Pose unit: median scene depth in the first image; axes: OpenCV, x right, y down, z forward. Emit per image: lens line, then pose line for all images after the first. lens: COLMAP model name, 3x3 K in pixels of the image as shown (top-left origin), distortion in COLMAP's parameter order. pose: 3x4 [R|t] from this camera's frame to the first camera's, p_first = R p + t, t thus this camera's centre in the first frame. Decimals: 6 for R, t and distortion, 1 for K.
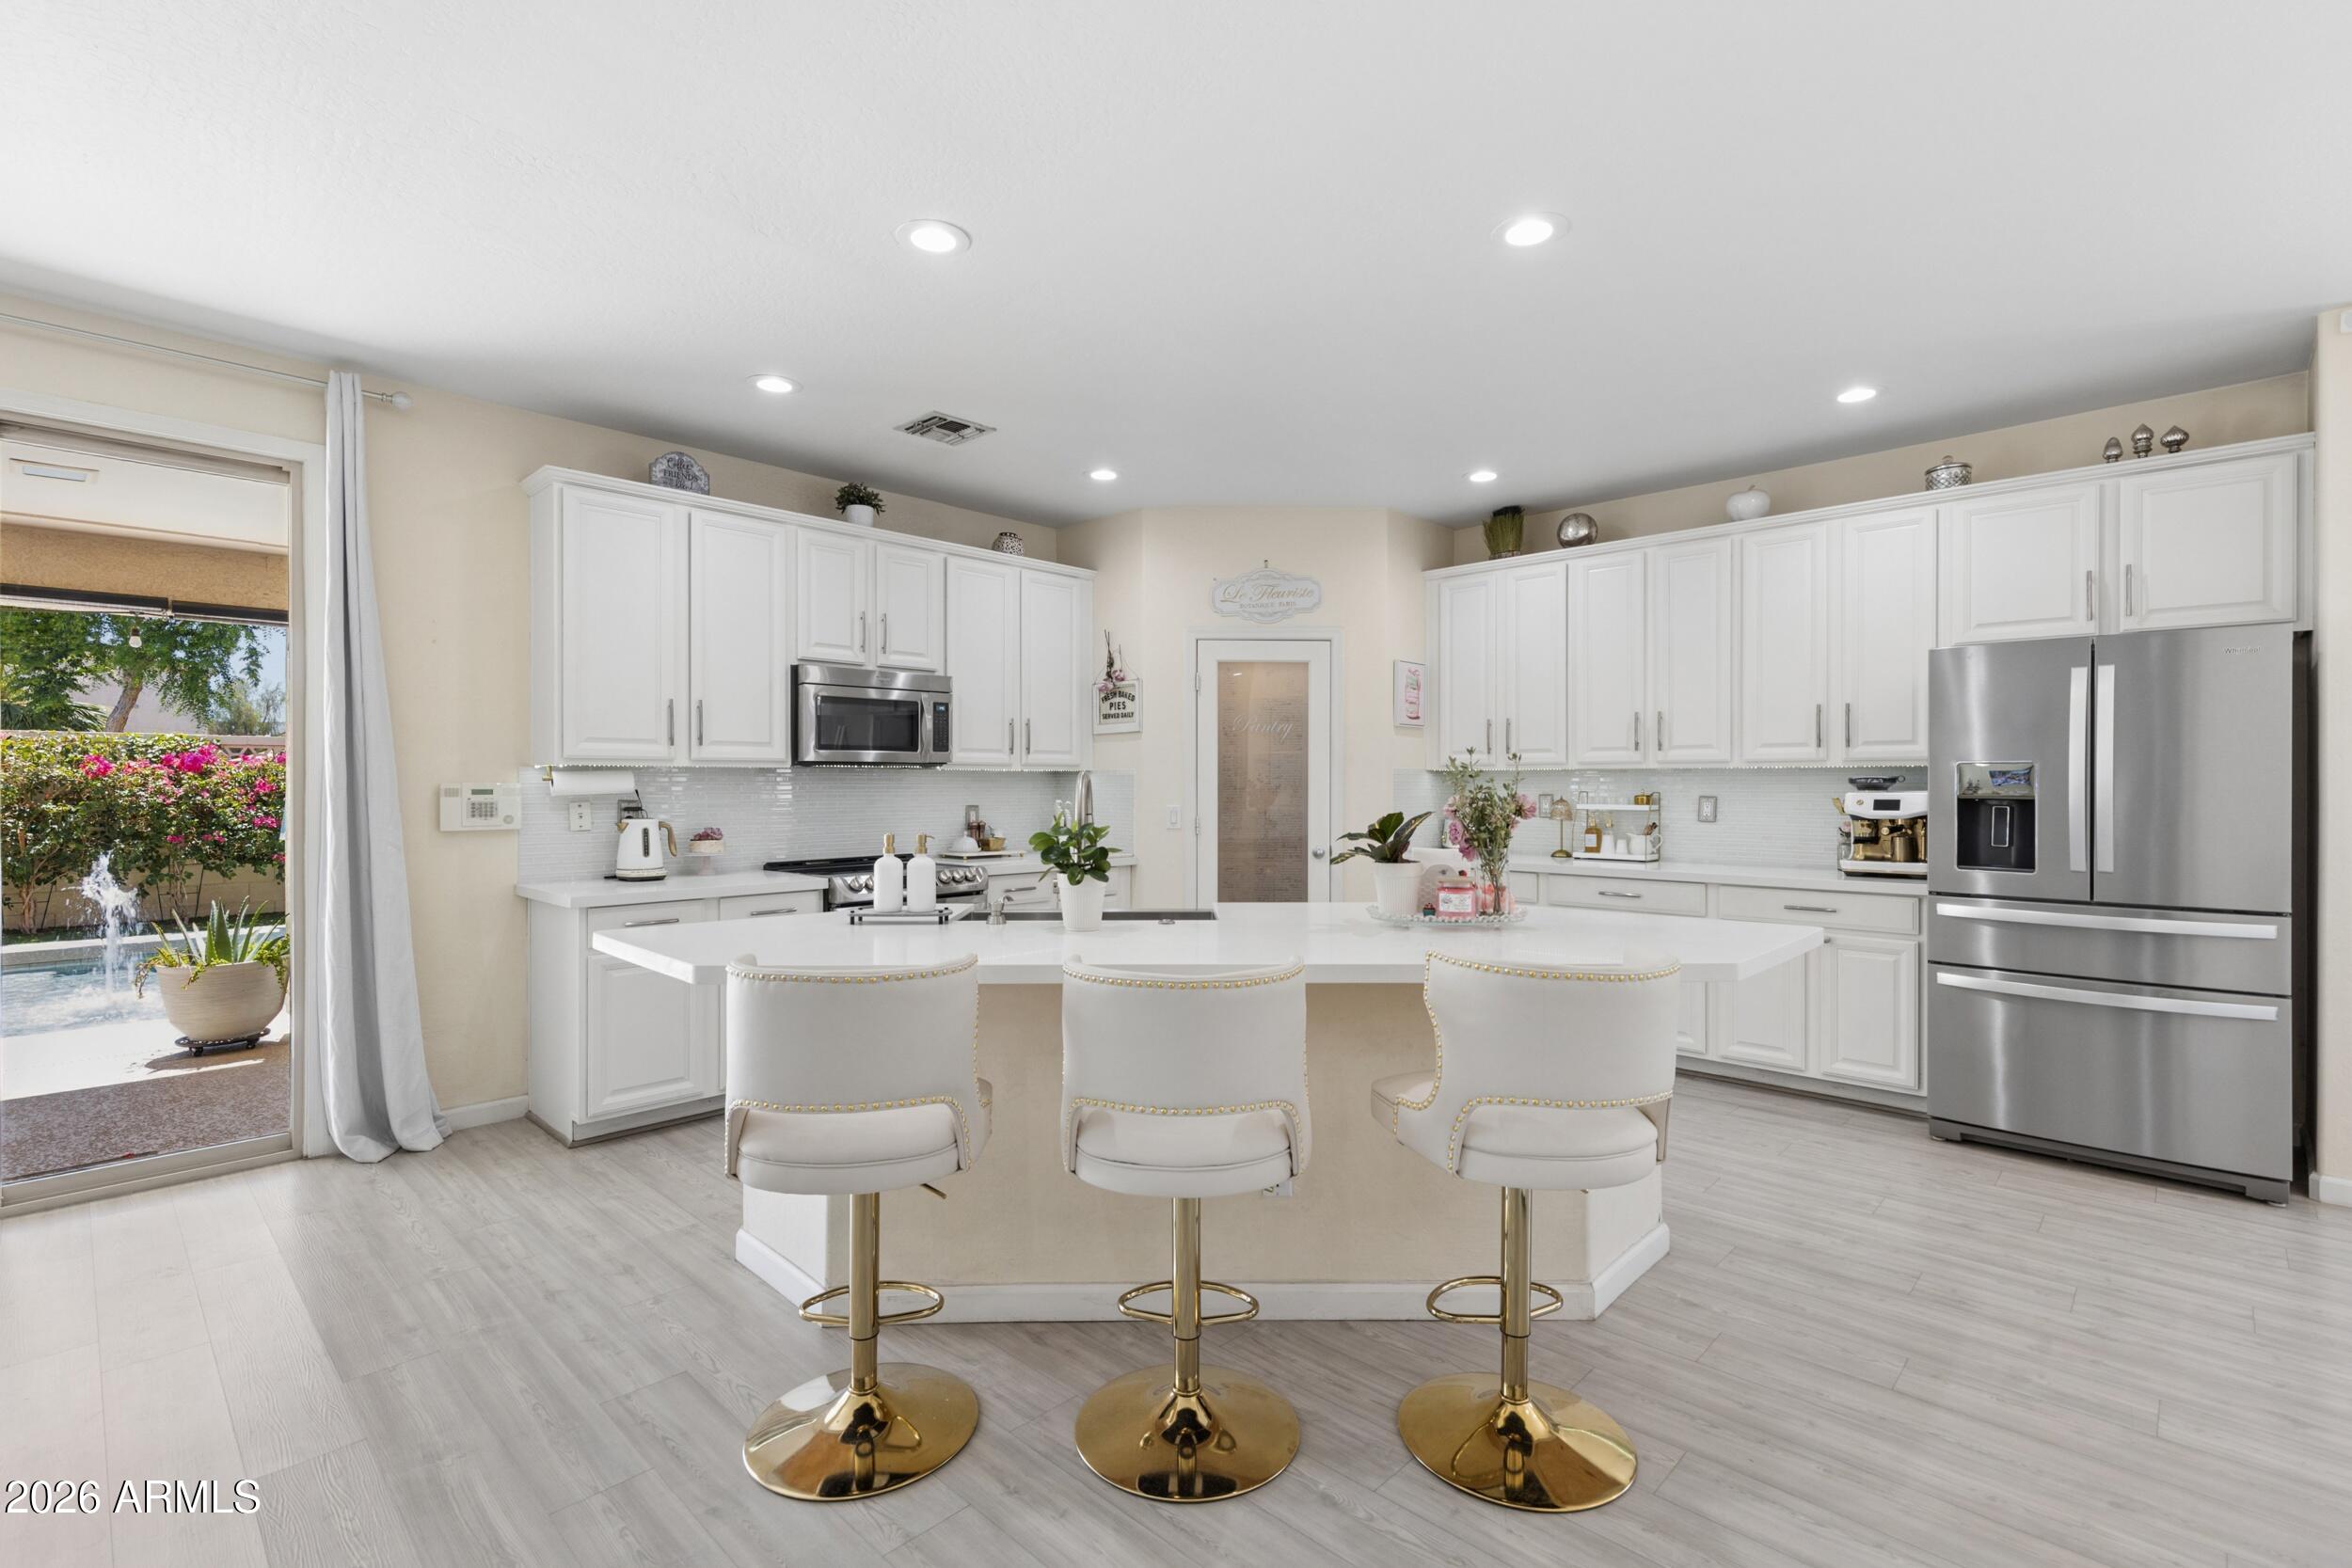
lens RADIAL K [[1065.1, 0, 1175.9], [0, 1065.1, 788.6], [0, 0, 1]] dist [0.007483, -0.000249]
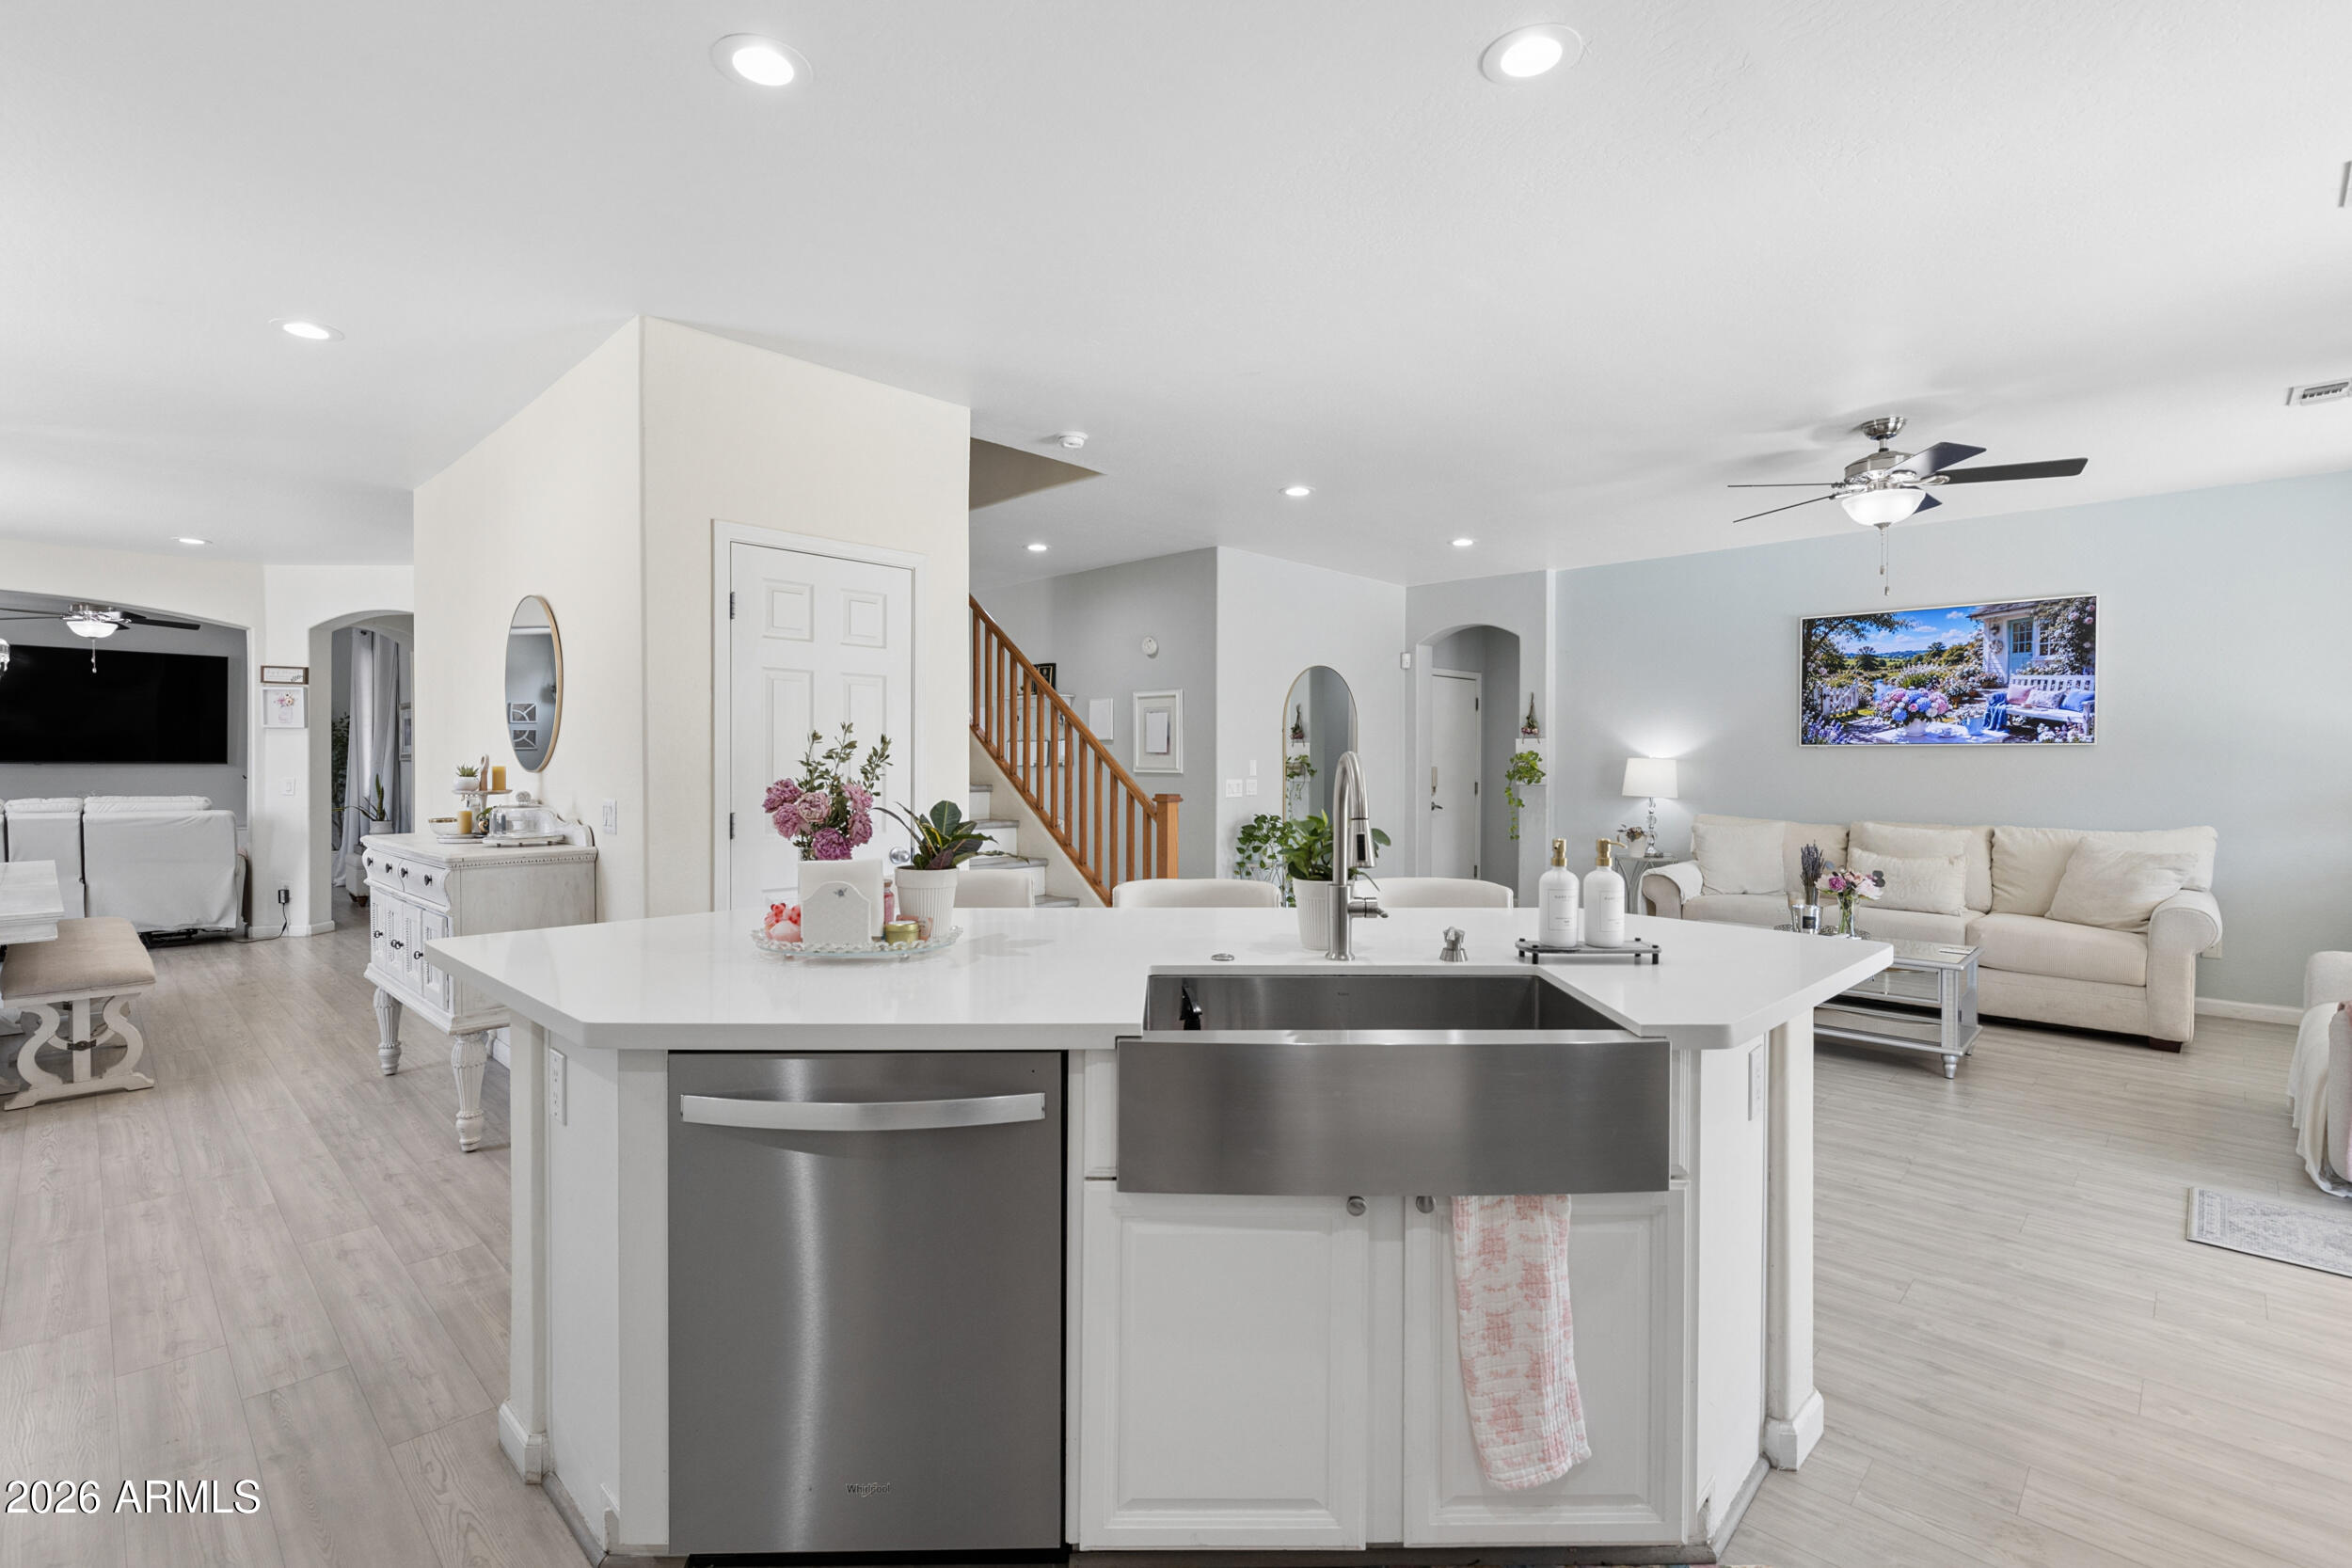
lens RADIAL K [[1071.0, 0, 1180.6], [0, 1071.0, 773.8], [0, 0, 1]] dist [0.005129, 0.000747]
pose [[-0.999995, -0.002677, 0.001869, 0.009517], [-0.002644, 0.999841, 0.017639, -0.007358], [-0.001916, 0.017634, -0.999843, 0.893982]]
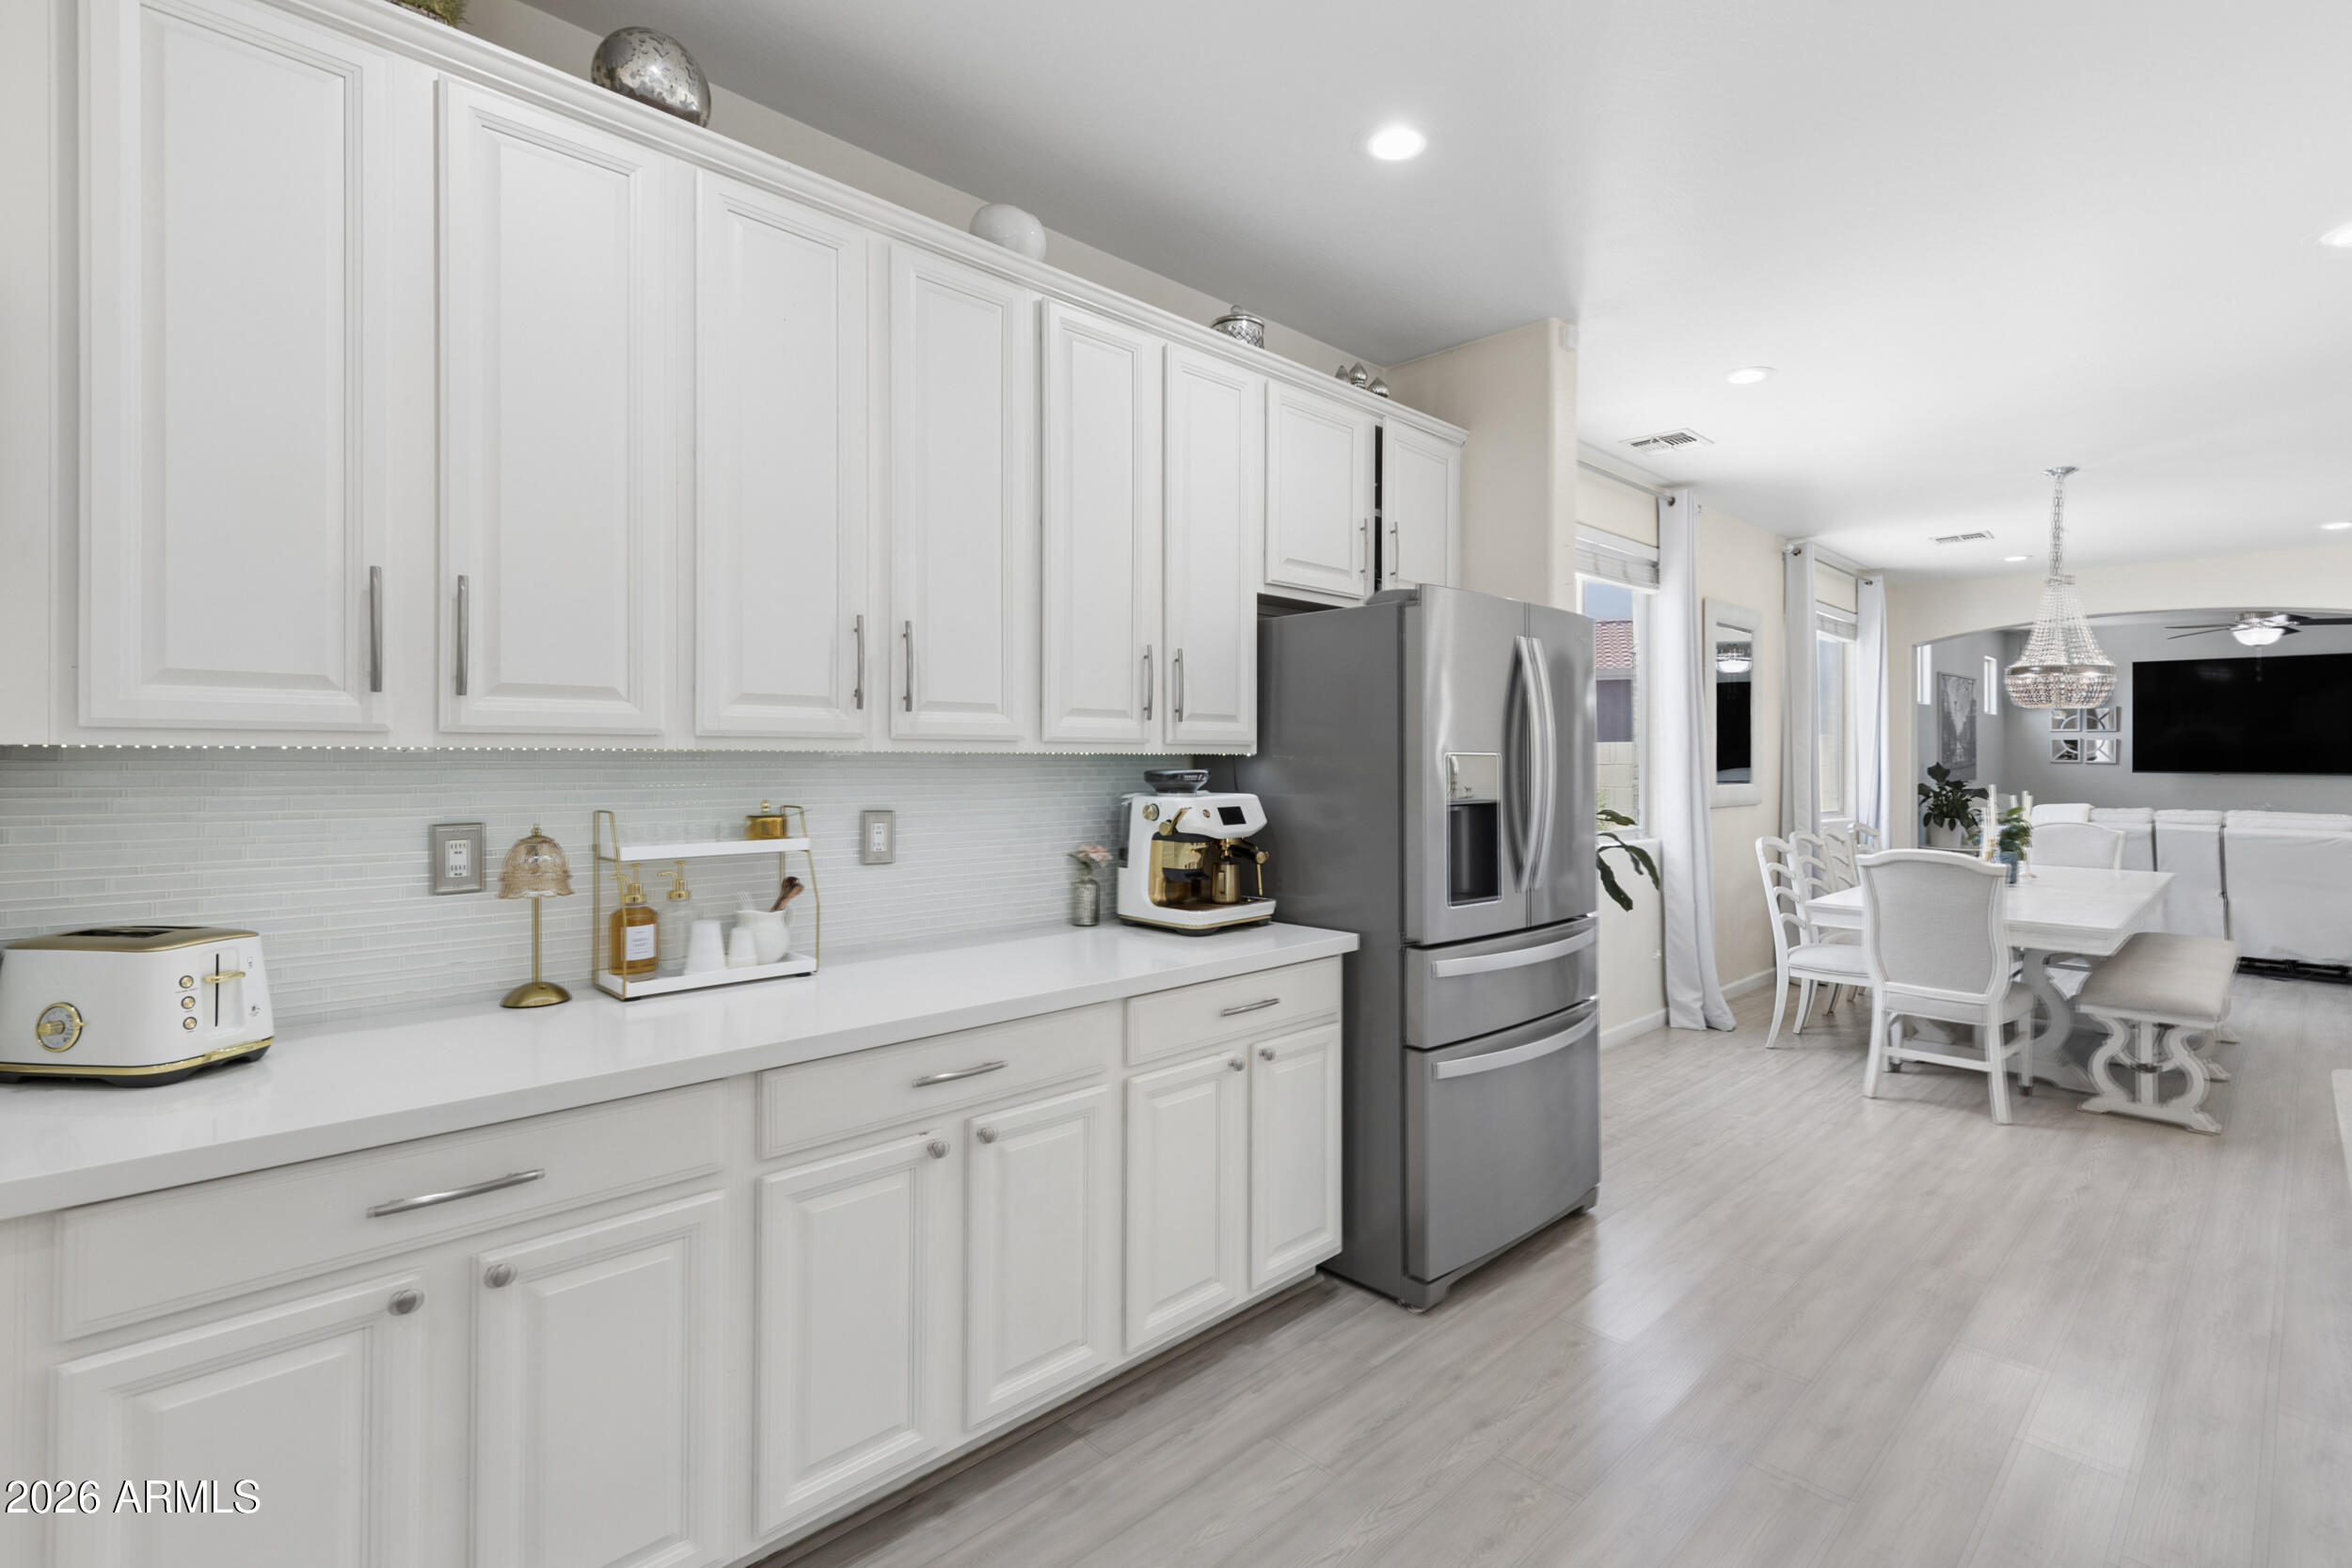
lens RADIAL K [[1100.8, 0, 1213.4], [0, 1100.8, 751.3], [0, 0, 1]] dist [0.002769, 0.000538]
pose [[0.017018, 0.005032, 0.999843, 0.007922], [-0.000437, 0.999987, -0.005025, -0.015573], [-0.999855, -0.000351, 0.017020, 0.775896]]
